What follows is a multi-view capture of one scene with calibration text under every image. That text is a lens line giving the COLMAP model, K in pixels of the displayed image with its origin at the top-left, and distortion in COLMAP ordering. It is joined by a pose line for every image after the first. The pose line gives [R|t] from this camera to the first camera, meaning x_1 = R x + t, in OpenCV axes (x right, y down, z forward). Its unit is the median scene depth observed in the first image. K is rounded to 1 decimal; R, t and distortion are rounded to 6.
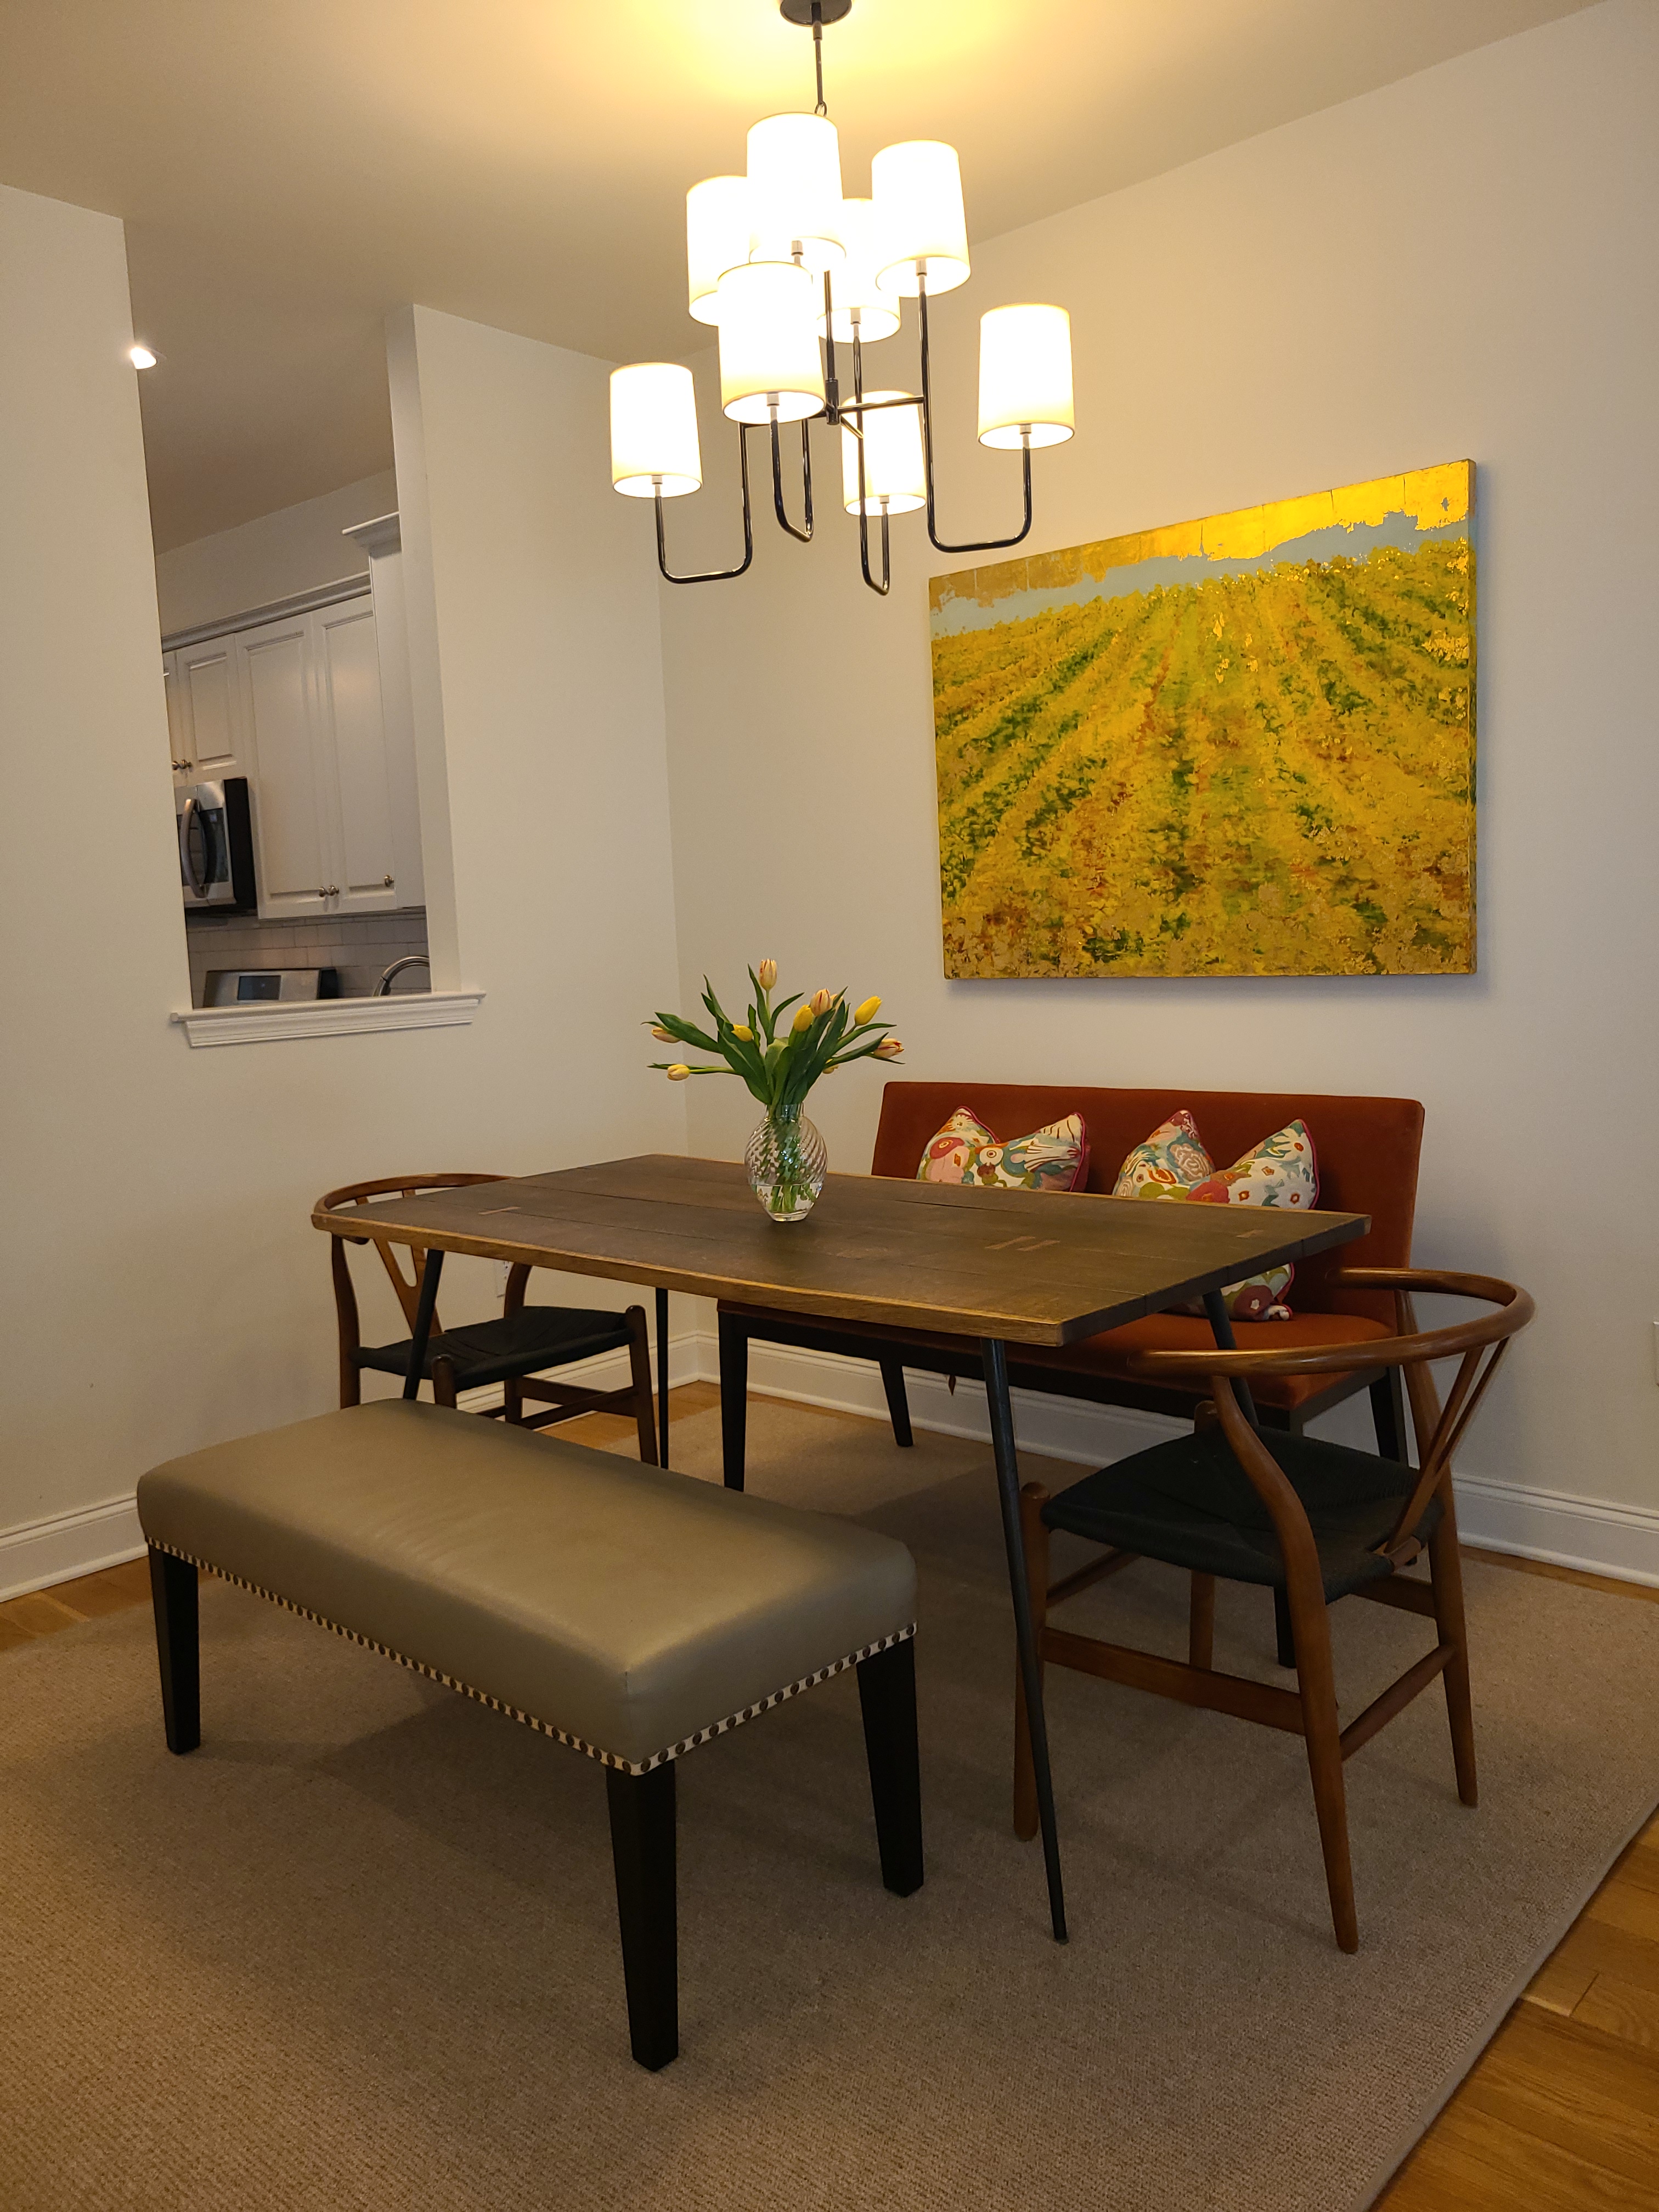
lens RADIAL K [[1666.2, 0, 832.2], [0, 1666.2, 1089.7], [0, 0, 1]] dist [0.037643, -0.015303]
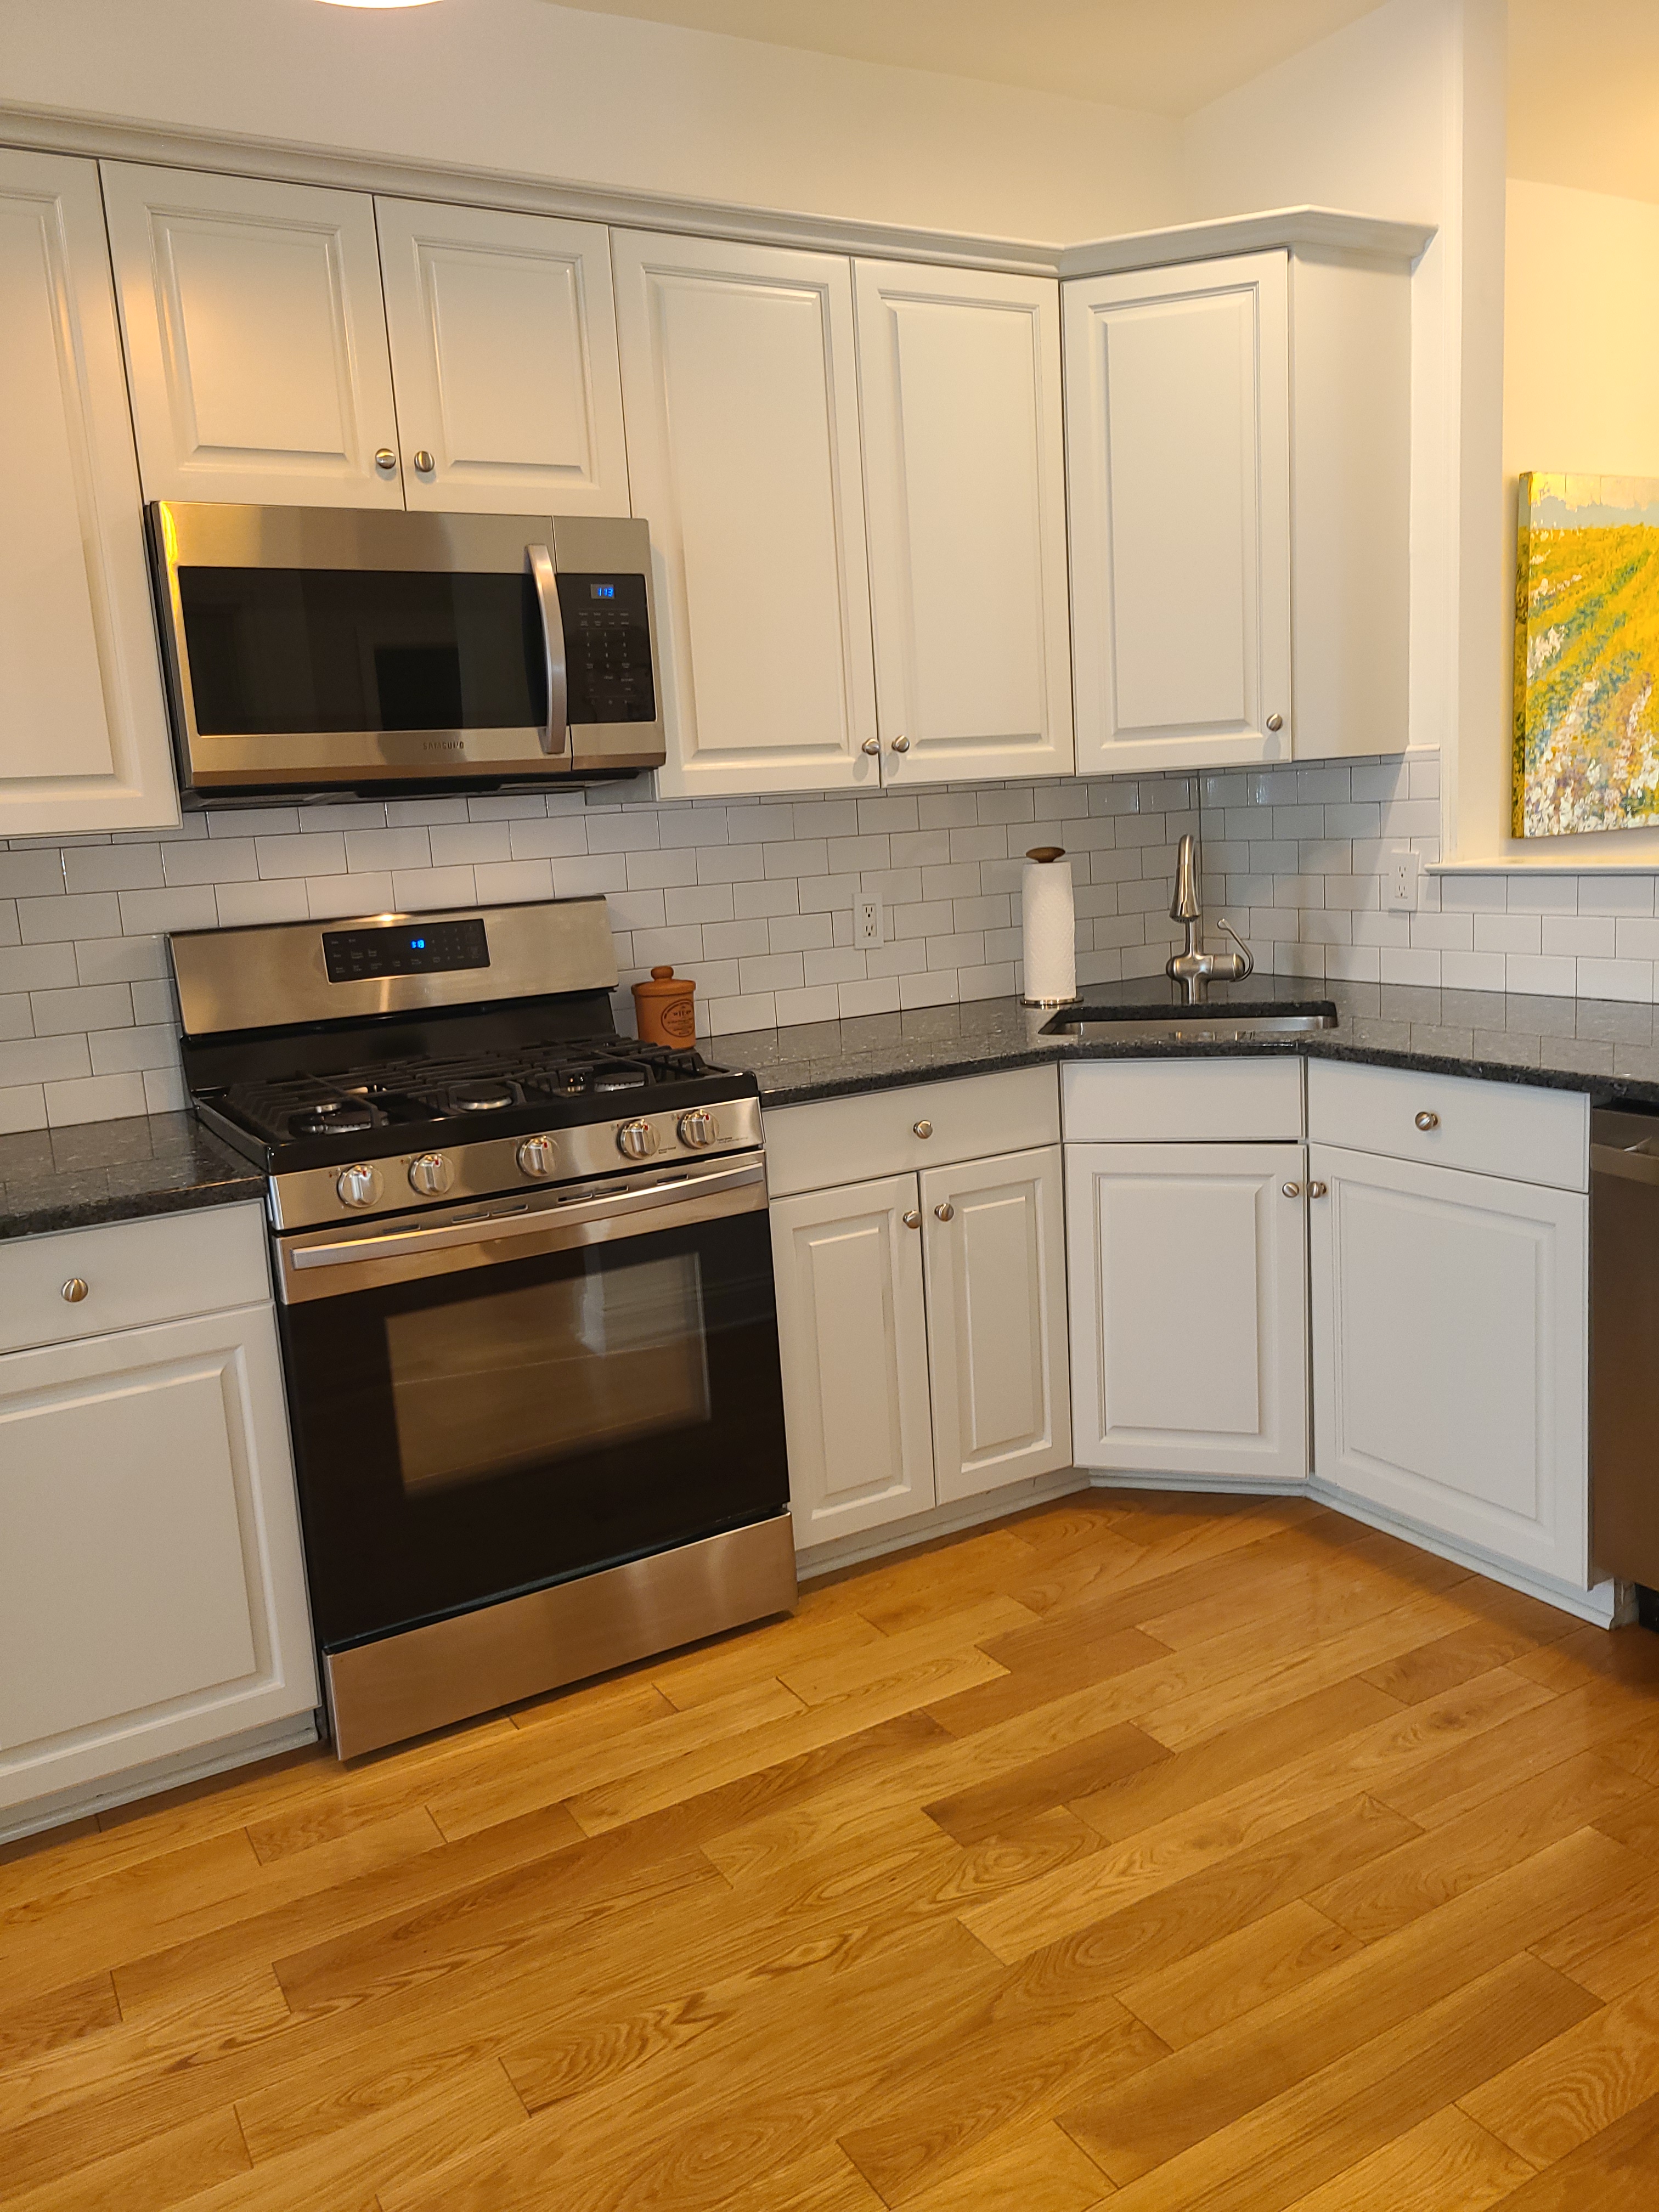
lens RADIAL K [[1666.2, 0, 814.1], [0, 1666.2, 1066.8], [0, 0, 1]] dist [0.037643, -0.015303]
pose [[0.310633, -0.128311, 0.941830, -1.395948], [0.139502, 0.986272, 0.088355, -0.097913], [-0.940237, 0.103941, 0.324268, 1.328612]]
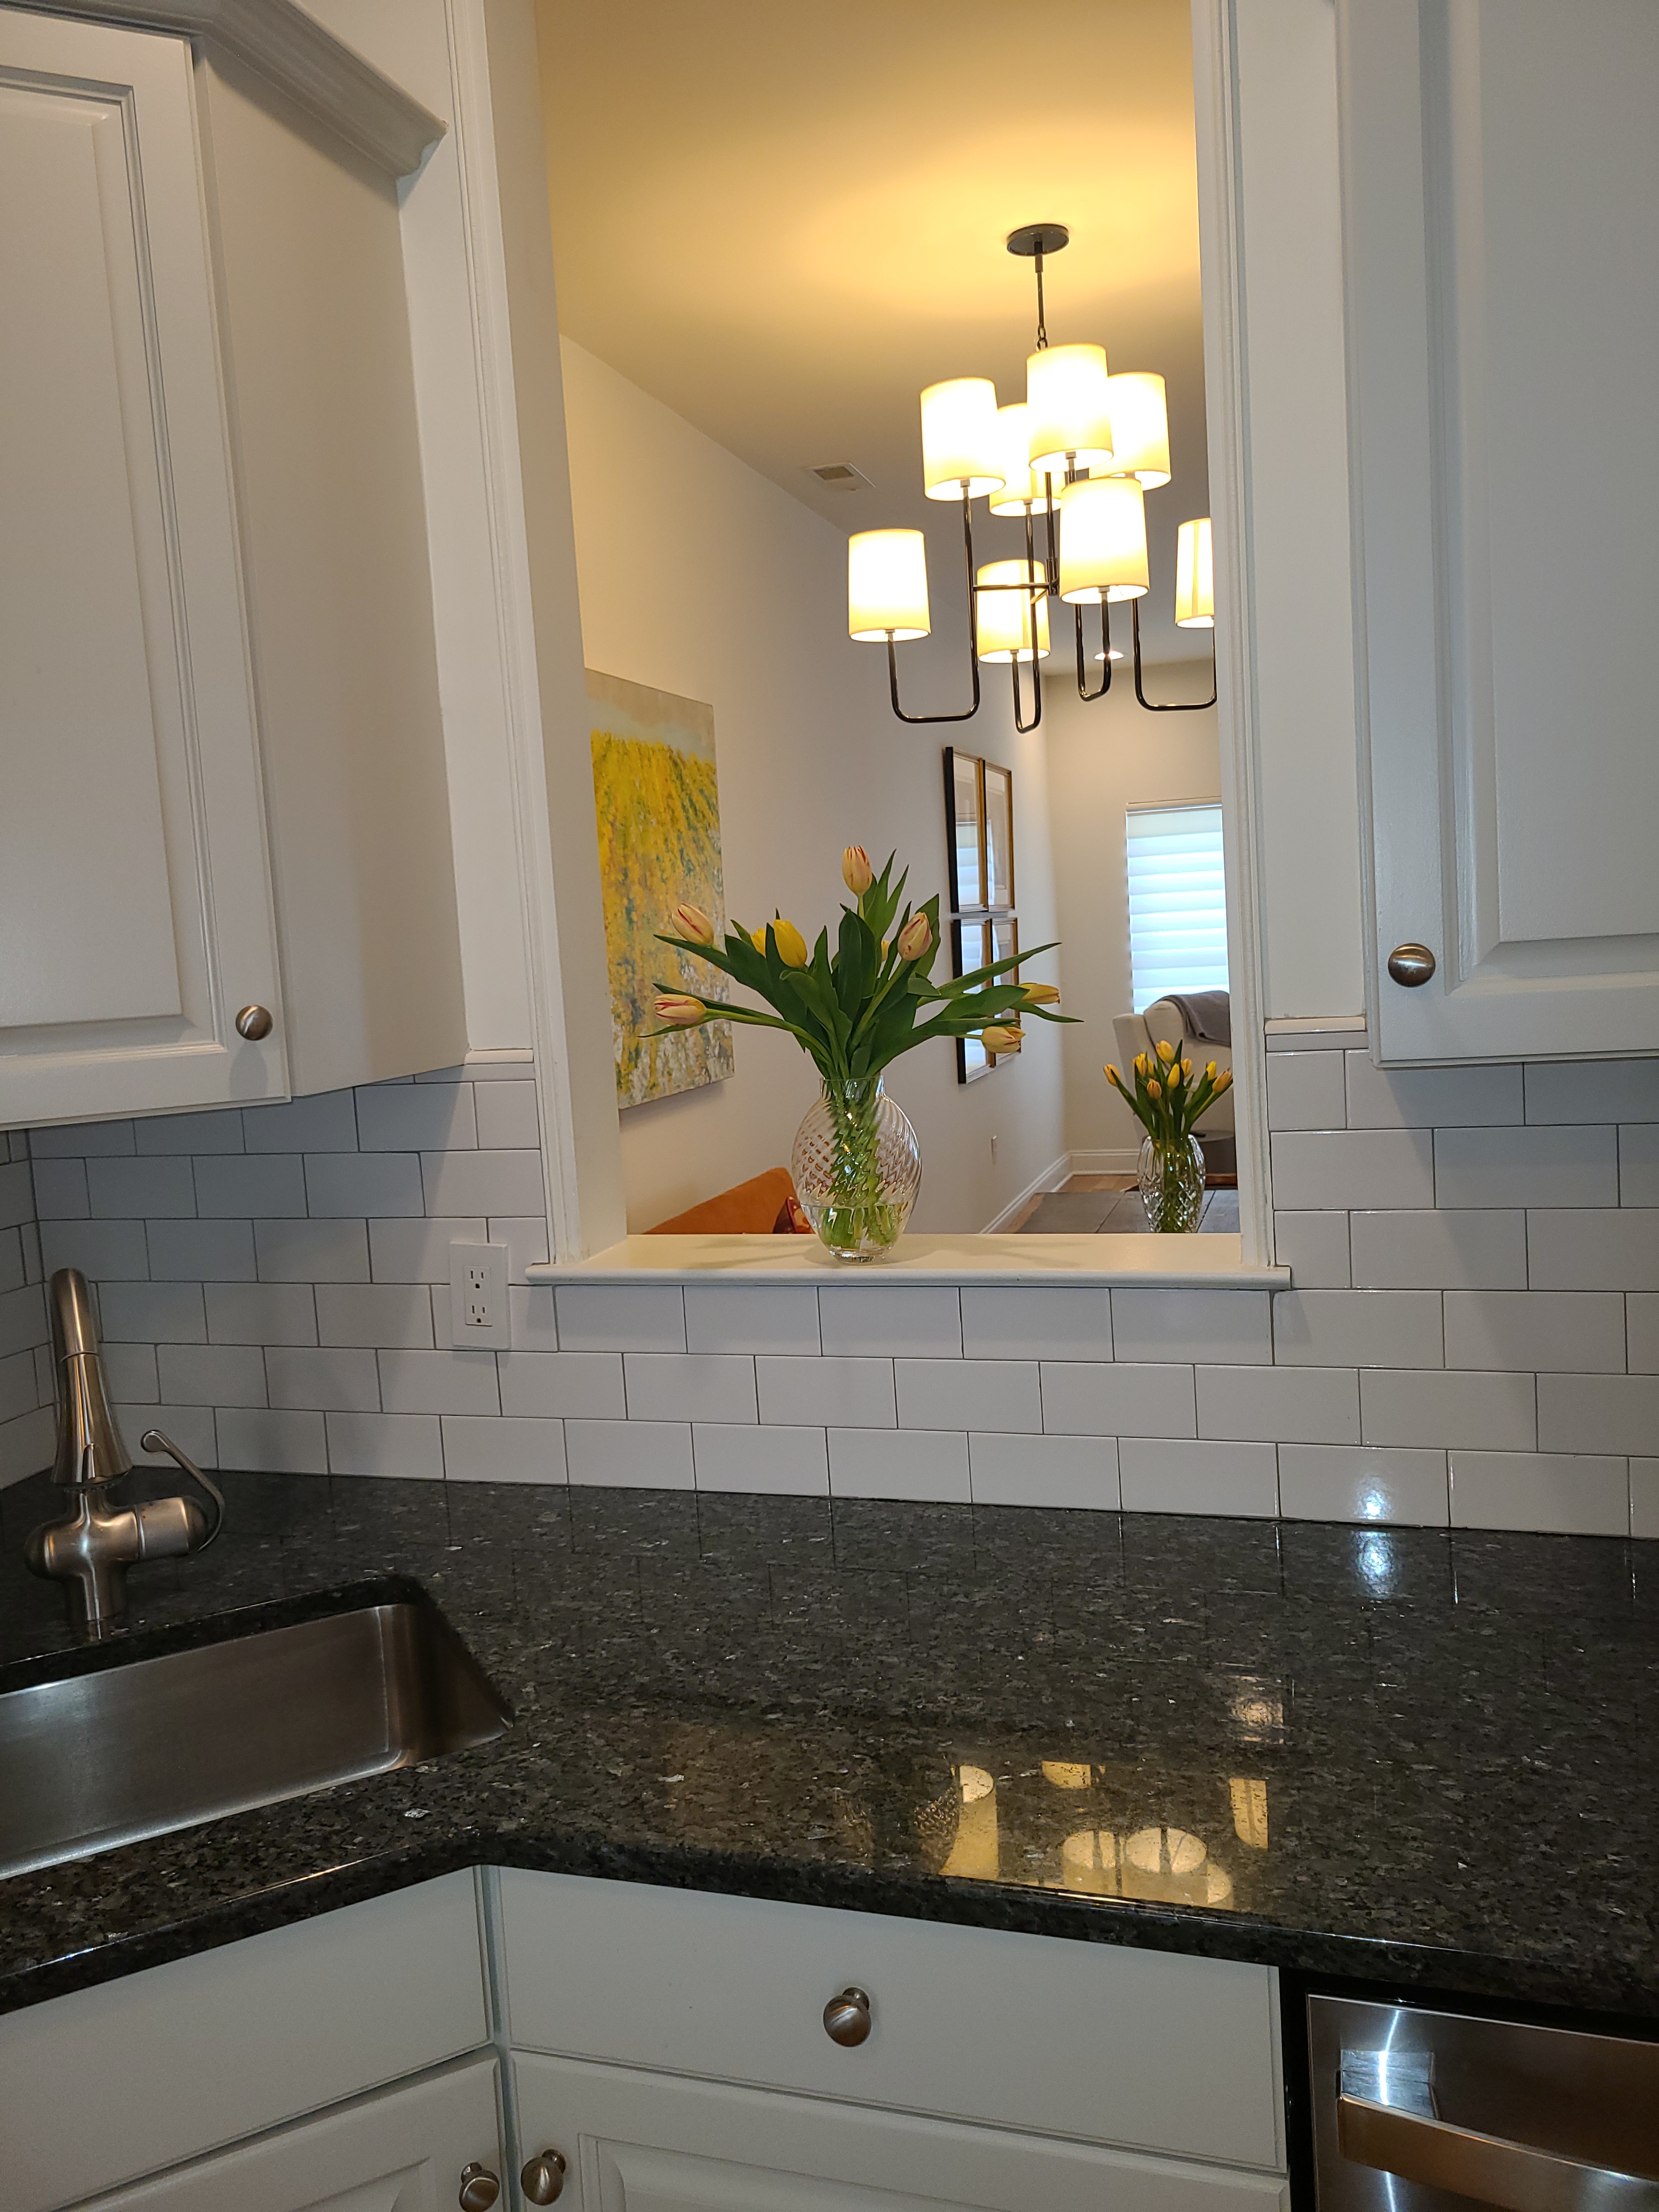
lens RADIAL K [[1666.2, 0, 808.3], [0, 1666.2, 1071.7], [0, 0, 1]] dist [0.037643, -0.015303]
pose [[-0.409743, -0.012995, 0.912108, -0.827881], [0.166823, 0.981968, 0.088932, -0.176739], [-0.896817, 0.188600, -0.400187, 1.423841]]
